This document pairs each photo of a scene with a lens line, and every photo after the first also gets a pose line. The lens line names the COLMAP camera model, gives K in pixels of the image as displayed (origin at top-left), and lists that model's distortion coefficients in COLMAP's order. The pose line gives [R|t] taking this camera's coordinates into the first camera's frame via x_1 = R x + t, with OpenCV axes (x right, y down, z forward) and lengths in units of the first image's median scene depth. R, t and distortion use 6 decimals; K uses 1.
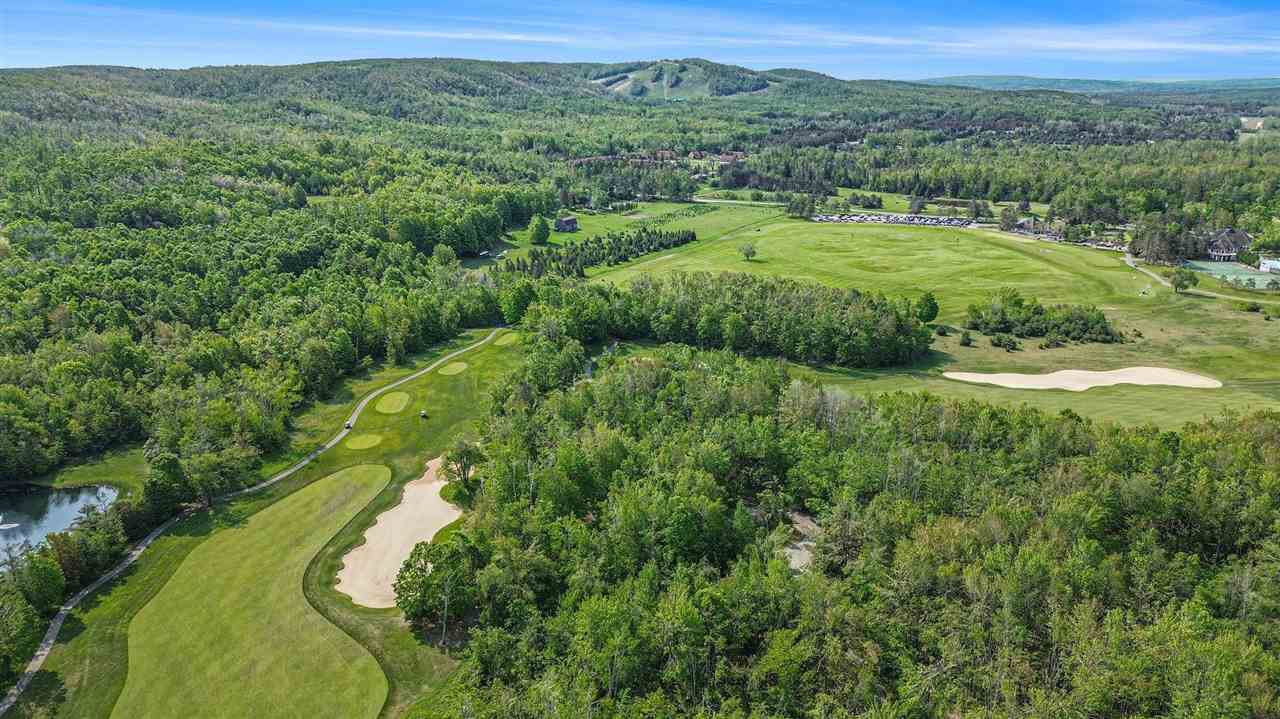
lens RADIAL K [[909.5, 0, 640.0], [0, 909.5, 359.5], [0, 0, 1]] dist [0.099376, -0.099998]
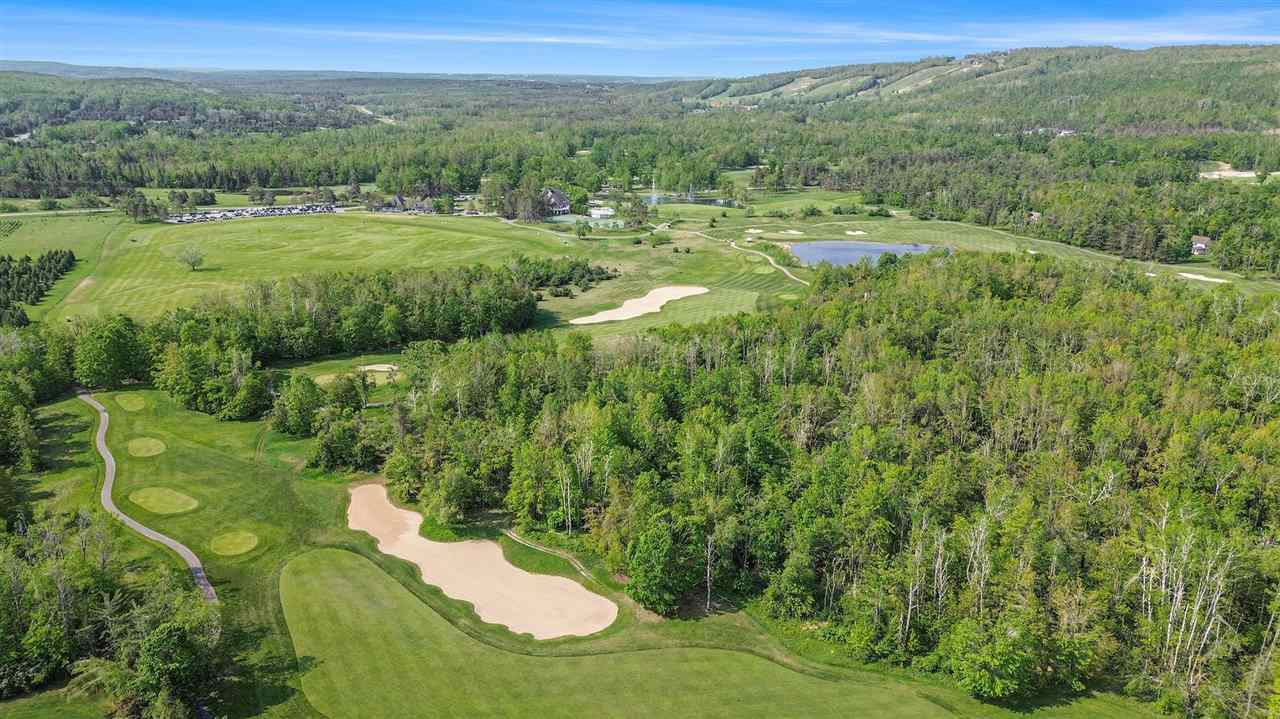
lens RADIAL K [[909.5, 0, 640.0], [0, 909.5, 359.5], [0, 0, 1]] dist [0.099376, -0.099998]
pose [[0.582181, -0.237830, 0.777497, -0.418891], [0.227504, 0.965714, 0.125052, -0.050711], [-0.780581, 0.104081, 0.616328, 0.157930]]
